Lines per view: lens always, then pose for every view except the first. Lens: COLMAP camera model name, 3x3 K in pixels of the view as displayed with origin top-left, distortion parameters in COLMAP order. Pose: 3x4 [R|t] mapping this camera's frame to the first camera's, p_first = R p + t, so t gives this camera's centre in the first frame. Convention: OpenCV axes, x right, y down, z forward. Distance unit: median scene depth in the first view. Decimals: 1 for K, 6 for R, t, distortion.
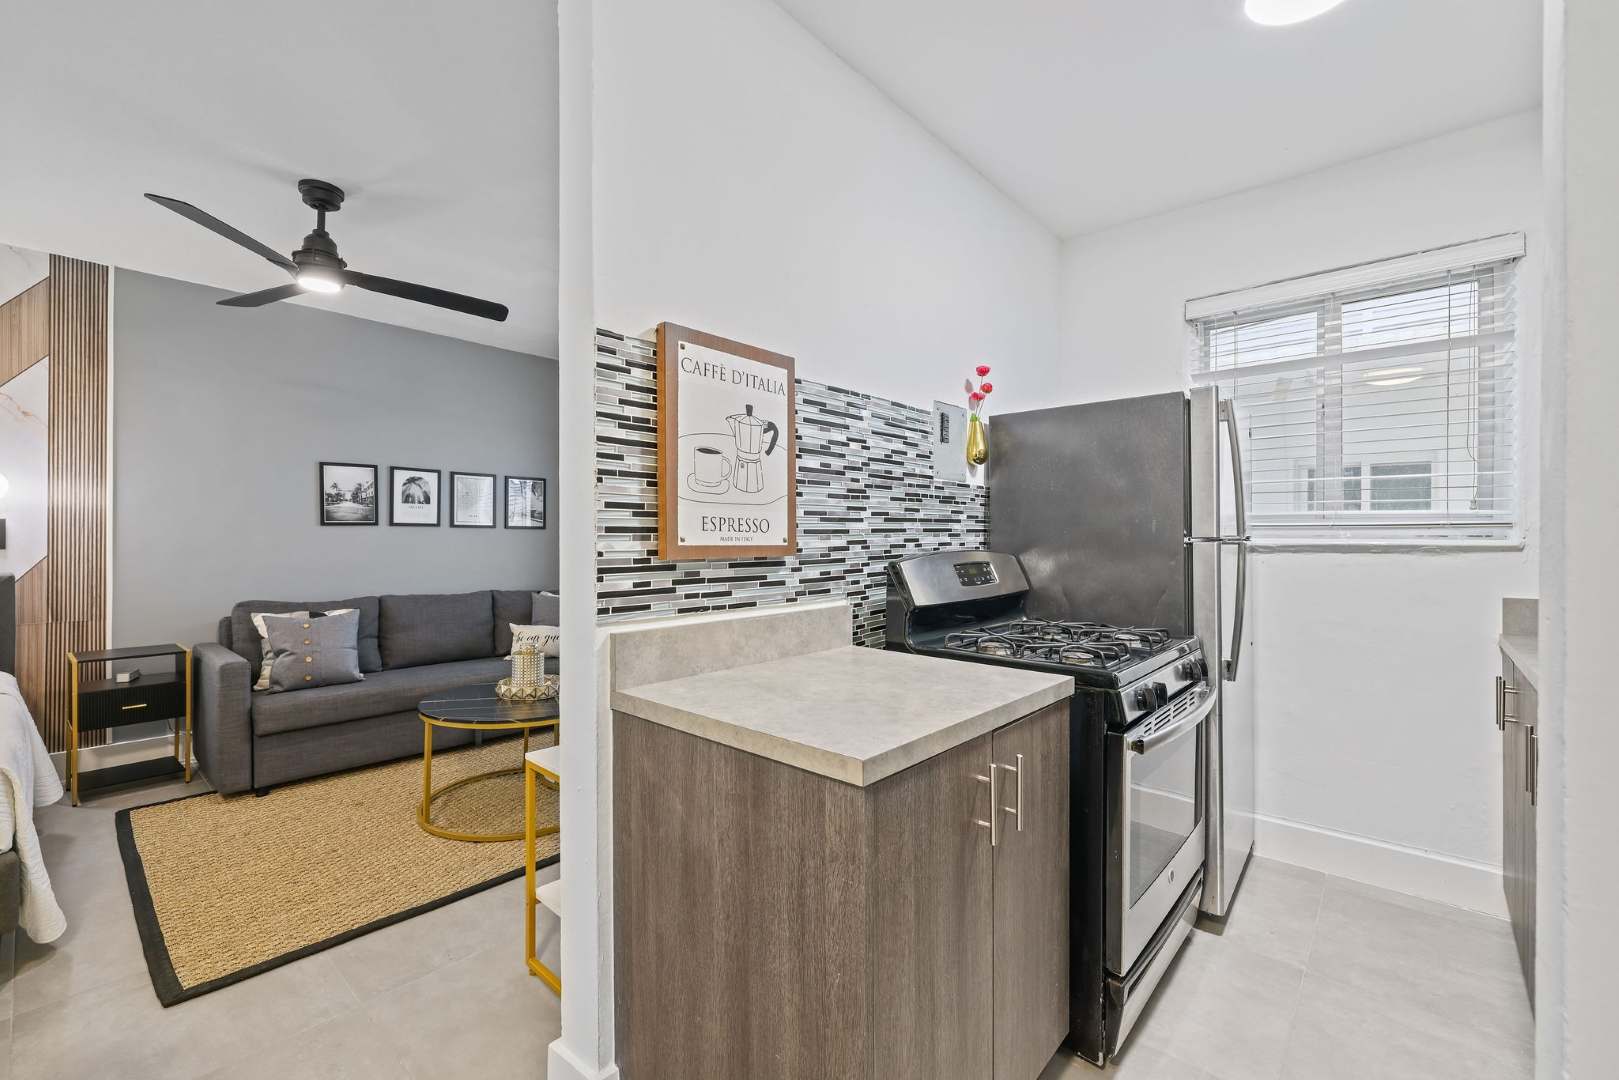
lens RADIAL K [[689.6, 0, 809.5], [0, 689.6, 540.0], [0, 0, 1]] dist [-0.001588, -0.000354]
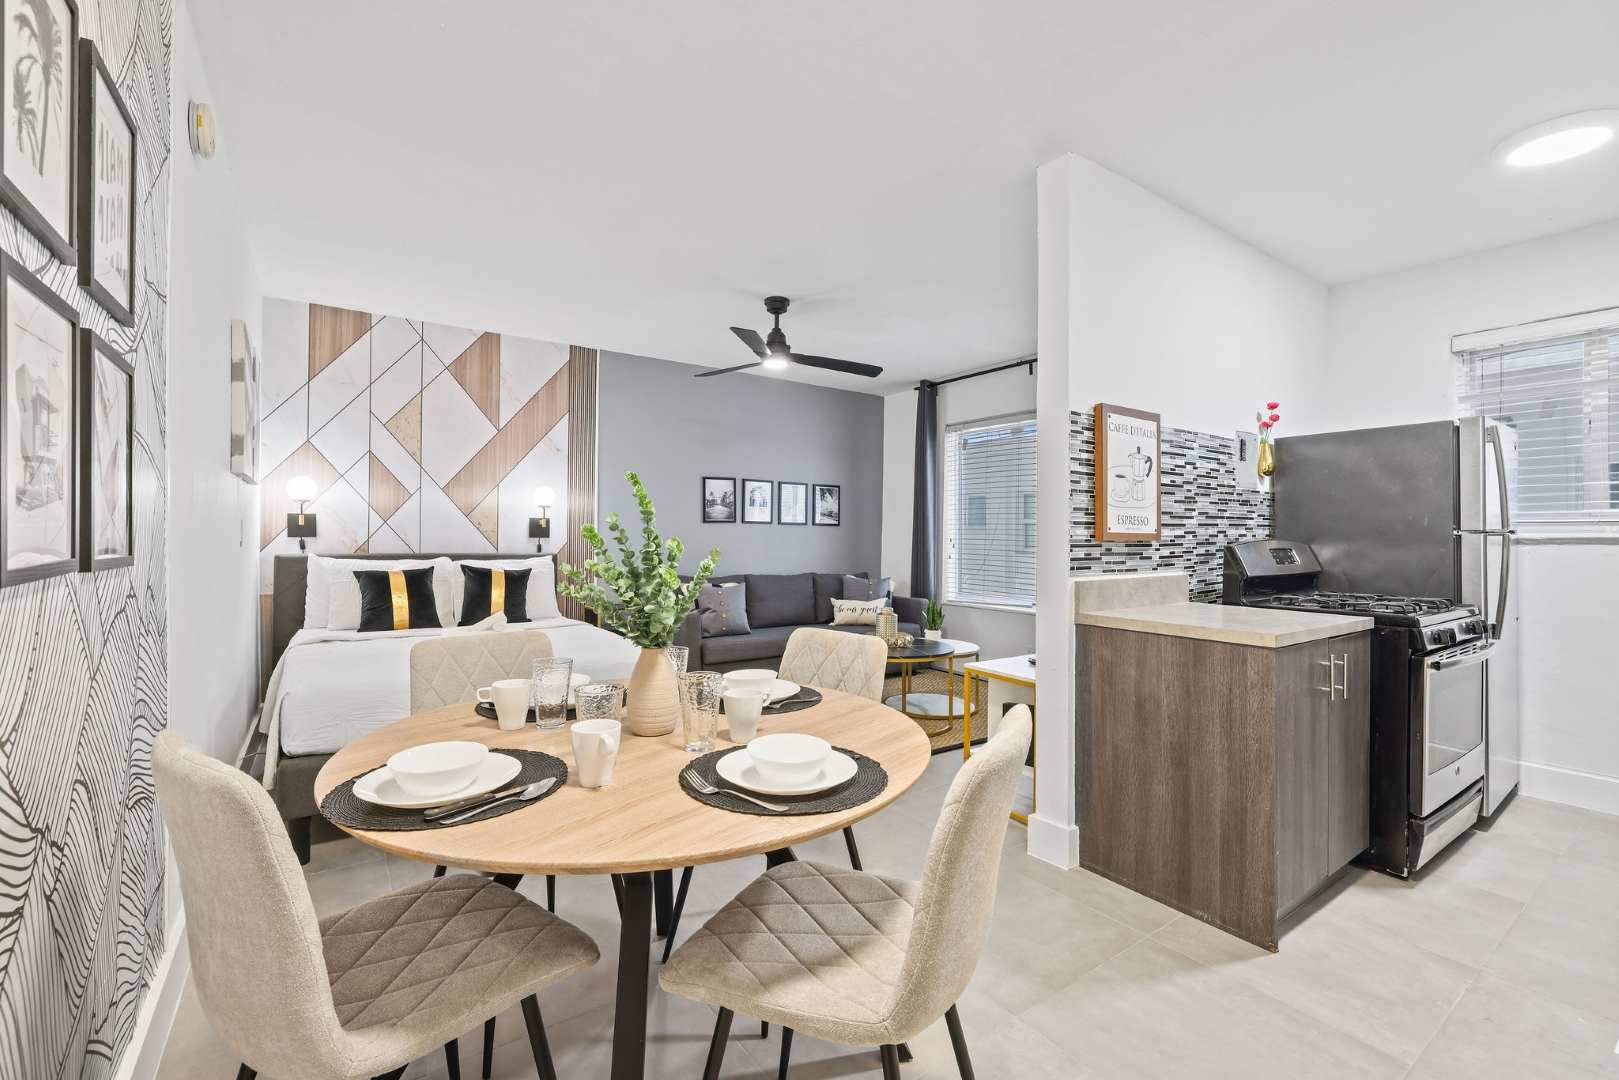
lens RADIAL K [[696.4, 0, 808.8], [0, 696.4, 537.0], [0, 0, 1]] dist [0.002791, 0.000296]
pose [[0.973309, 0.004750, -0.229447, -0.359427], [-0.005576, 0.999980, -0.002954, 0.020208], [0.229429, 0.004154, 0.973317, -0.599070]]
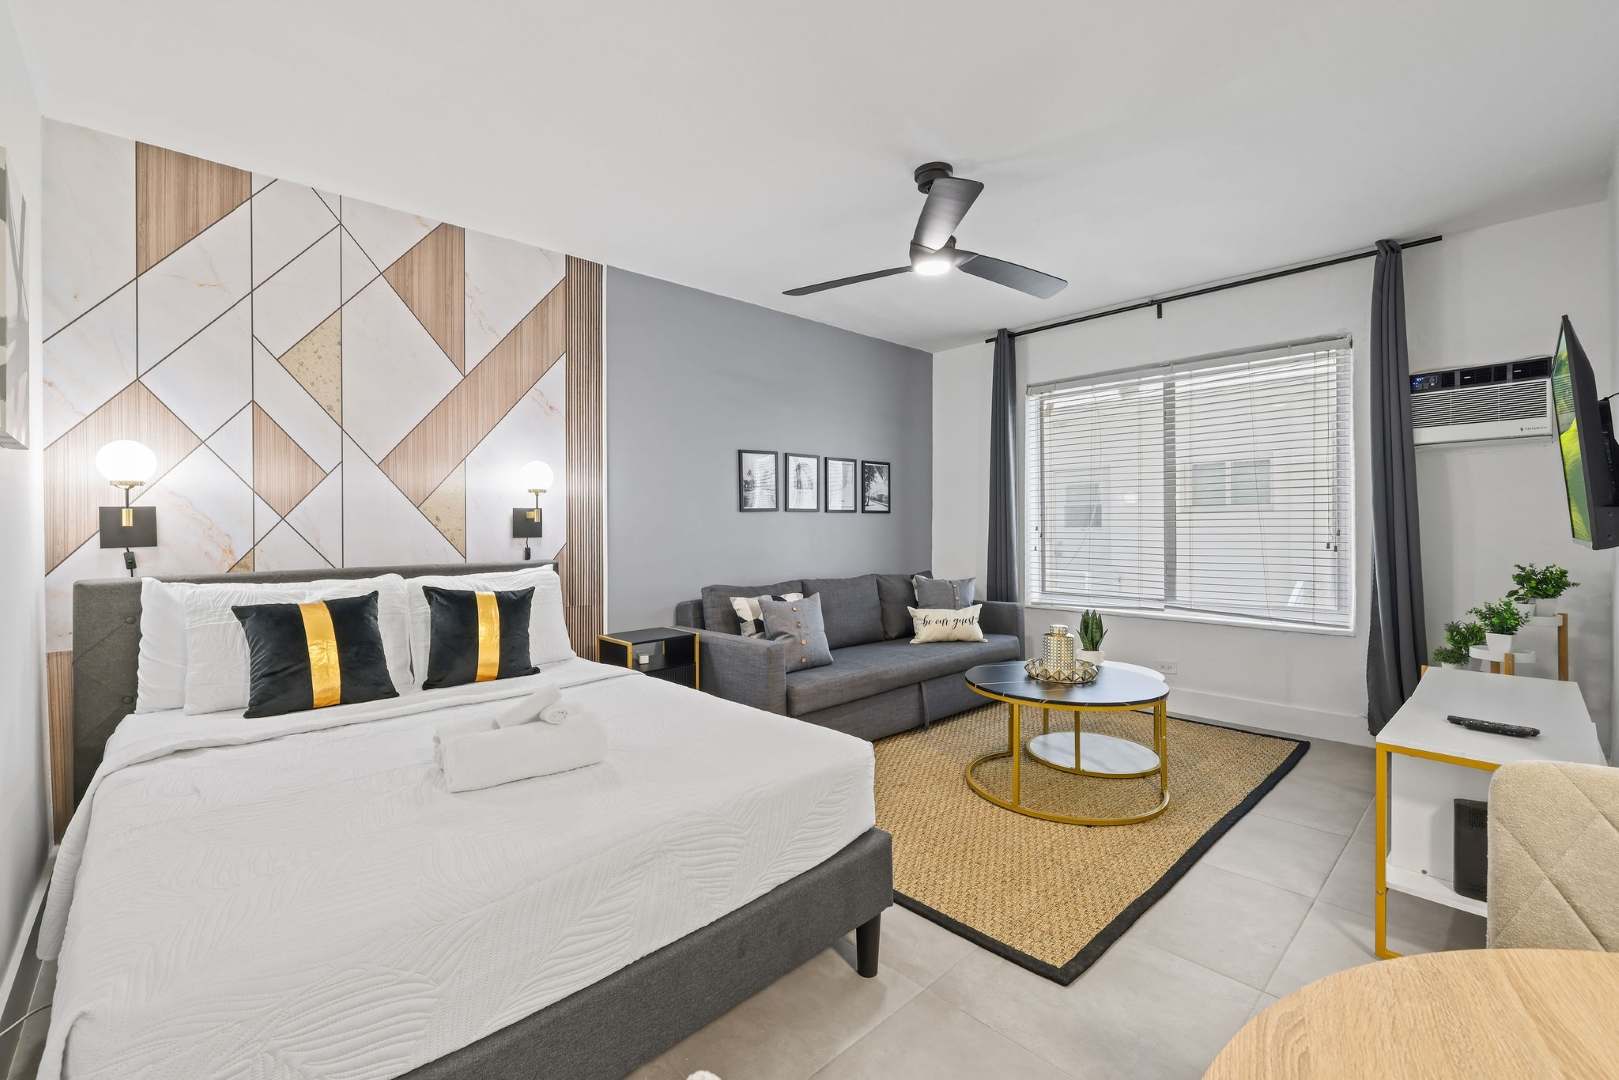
lens RADIAL K [[693.1, 0, 807.7], [0, 693.1, 525.2], [0, 0, 1]] dist [-0.000380, -0.000059]
pose [[0.995947, -0.015270, -0.088632, -1.011814], [0.015102, 0.999883, -0.002565, 0.005590], [0.088661, 0.001216, 0.996061, -0.028720]]
